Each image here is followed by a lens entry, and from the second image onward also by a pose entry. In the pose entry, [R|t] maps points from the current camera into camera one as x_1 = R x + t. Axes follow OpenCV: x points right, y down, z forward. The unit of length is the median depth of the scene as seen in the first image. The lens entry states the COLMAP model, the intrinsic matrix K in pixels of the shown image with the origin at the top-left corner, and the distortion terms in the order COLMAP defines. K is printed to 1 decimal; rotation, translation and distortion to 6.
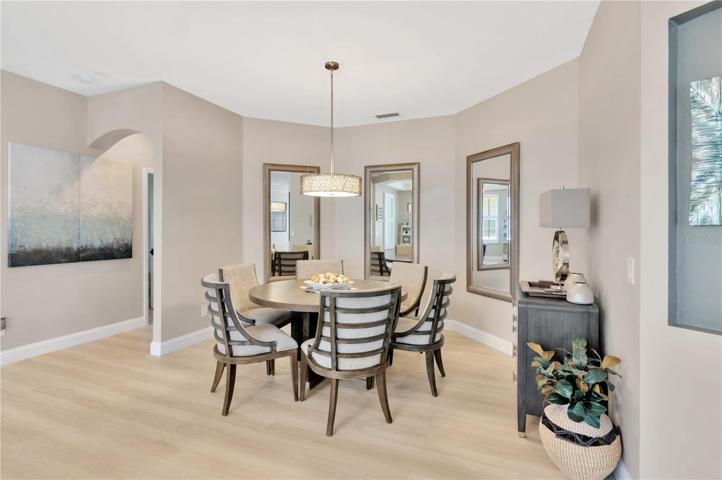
lens RADIAL K [[344.3, 0, 361.0], [0, 344.3, 240.0], [0, 0, 1]] dist [0.003248, 0.000832]
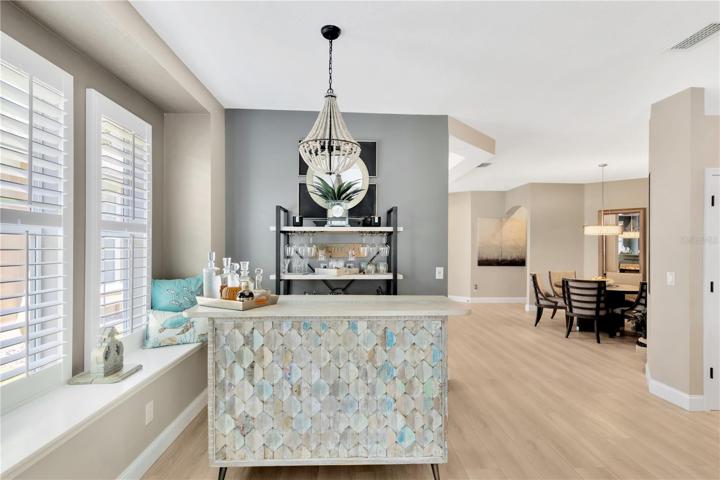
lens RADIAL K [[363.5, 0, 361.3], [0, 363.5, 248.0], [0, 0, 1]] dist [0.008181, 0.000836]
pose [[0.417009, 0.002265, -0.908900, 1.014162], [-0.032594, 0.999391, -0.012464, 0.007583], [0.908318, 0.034823, 0.416829, -0.867285]]
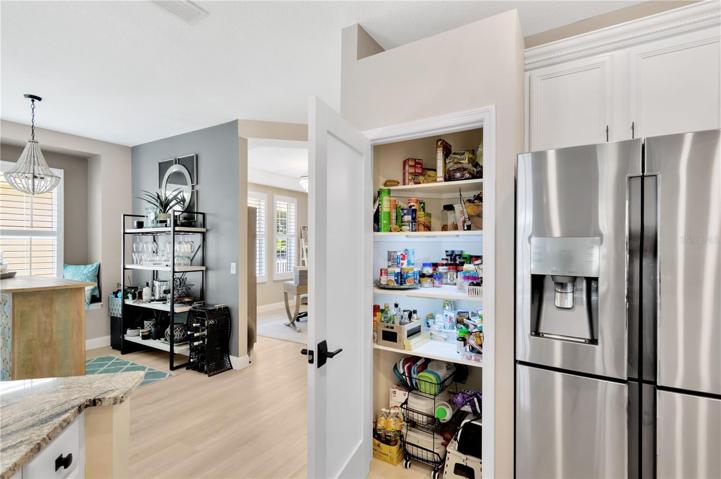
lens RADIAL K [[364.0, 0, 361.8], [0, 364.0, 247.5], [0, 0, 1]] dist [0.008181, 0.000836]
pose [[-0.177971, 0.004618, -0.984025, 1.201773], [-0.034033, 0.999362, 0.010846, -0.031459], [0.983447, 0.035420, -0.177701, 0.406576]]
